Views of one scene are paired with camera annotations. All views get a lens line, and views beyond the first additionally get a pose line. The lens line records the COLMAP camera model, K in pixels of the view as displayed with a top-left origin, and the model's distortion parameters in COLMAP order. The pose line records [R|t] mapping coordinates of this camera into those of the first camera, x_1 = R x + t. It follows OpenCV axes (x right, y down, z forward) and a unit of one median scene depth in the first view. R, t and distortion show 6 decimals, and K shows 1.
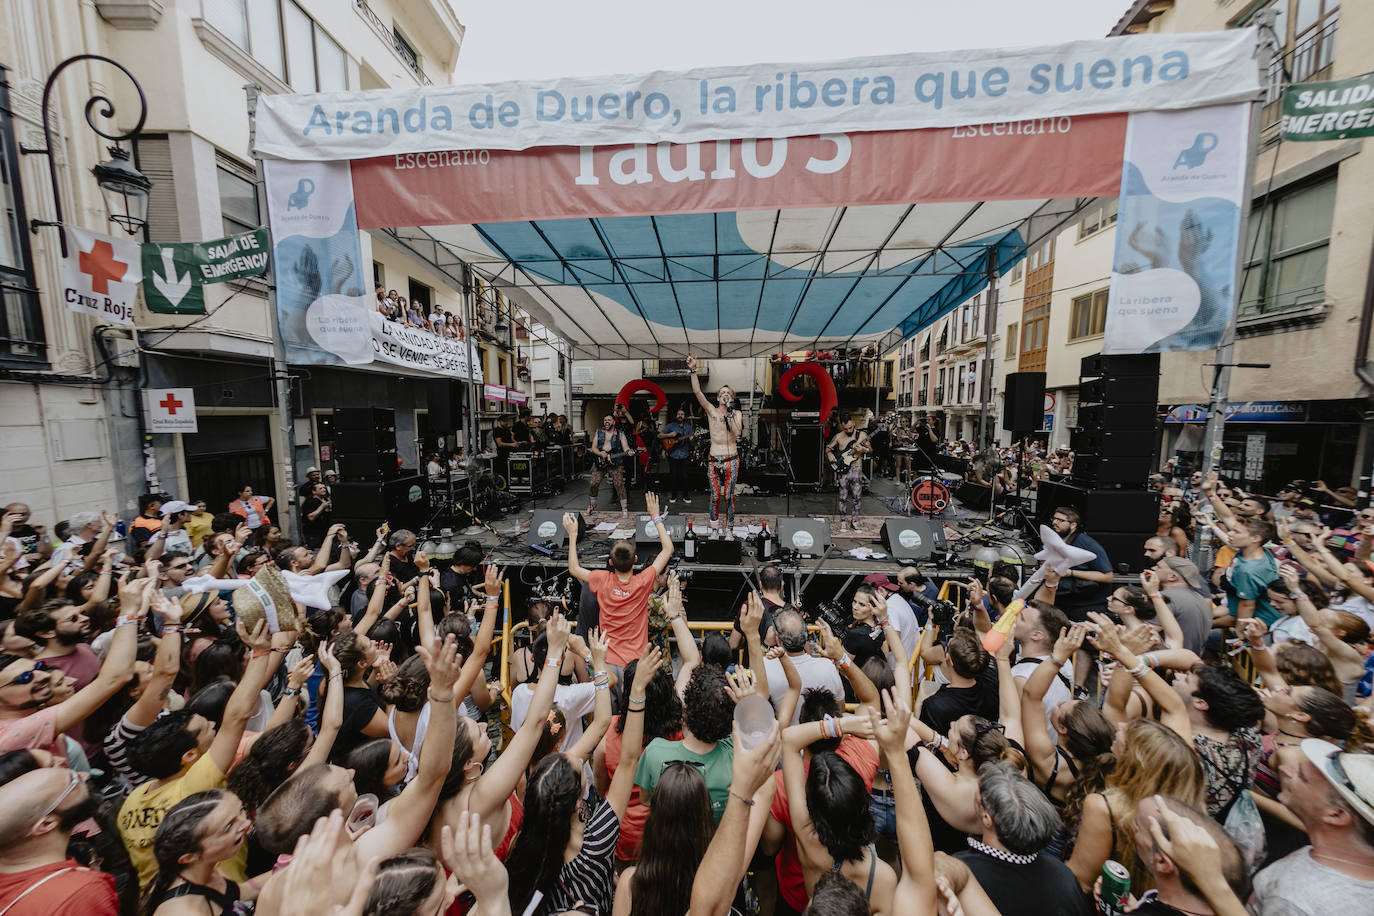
lens RADIAL K [[454.7, 0, 688.4], [0, 454.7, 461.0], [0, 0, 1]] dist [0.006686, -0.000294]
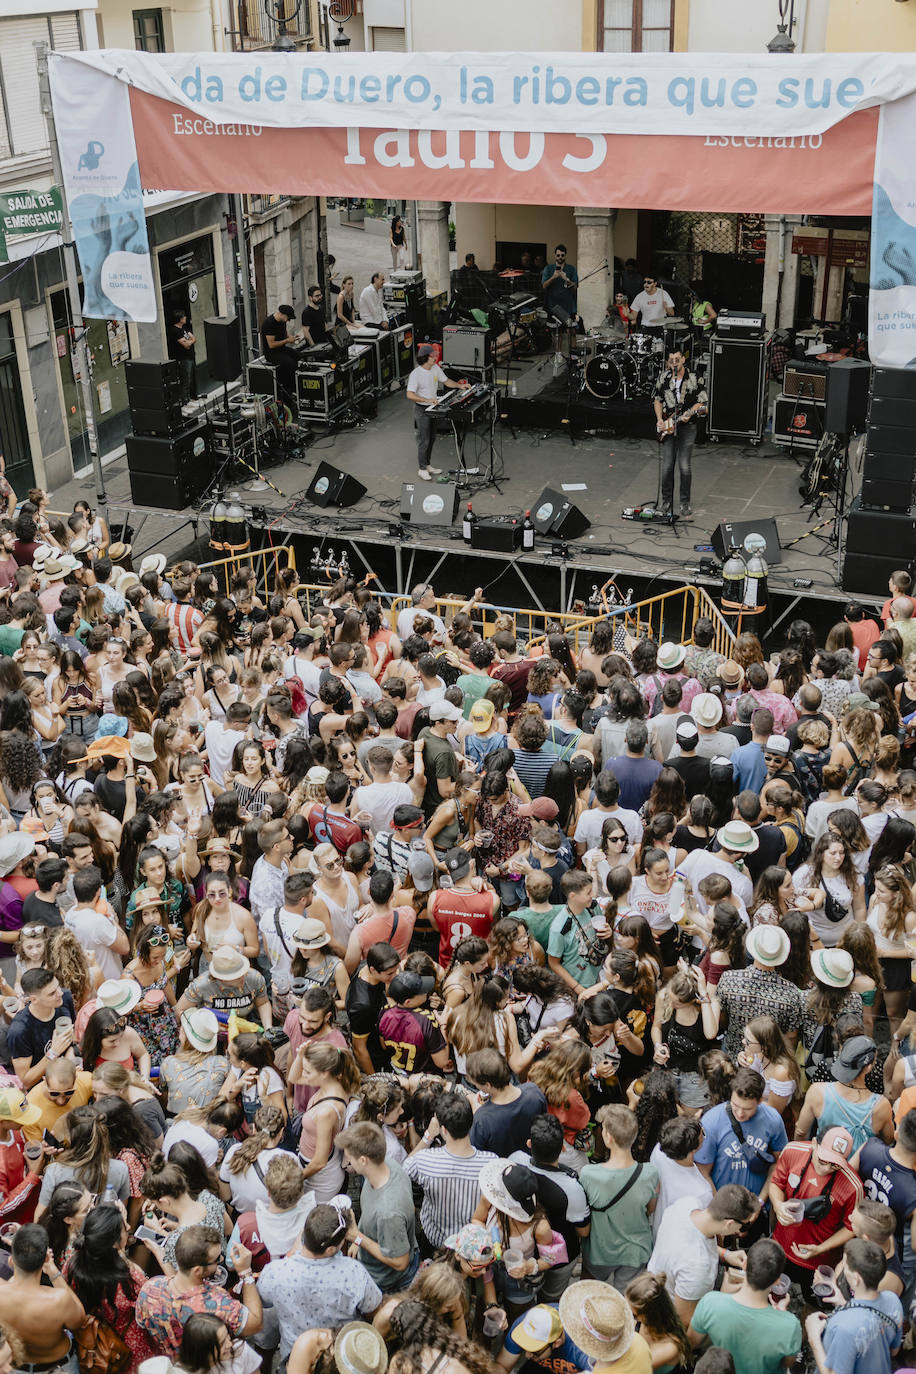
lens RADIAL K [[1555.9, 0, 458.0], [0, 1555.9, 687.0], [0, 0, 1]] dist [-0.000621, -0.005698]
pose [[0.955203, 0.111548, -0.274124, 0.922184], [-0.008996, 0.936765, 0.349844, -0.648707], [0.295814, -0.331706, 0.895804, -2.055551]]
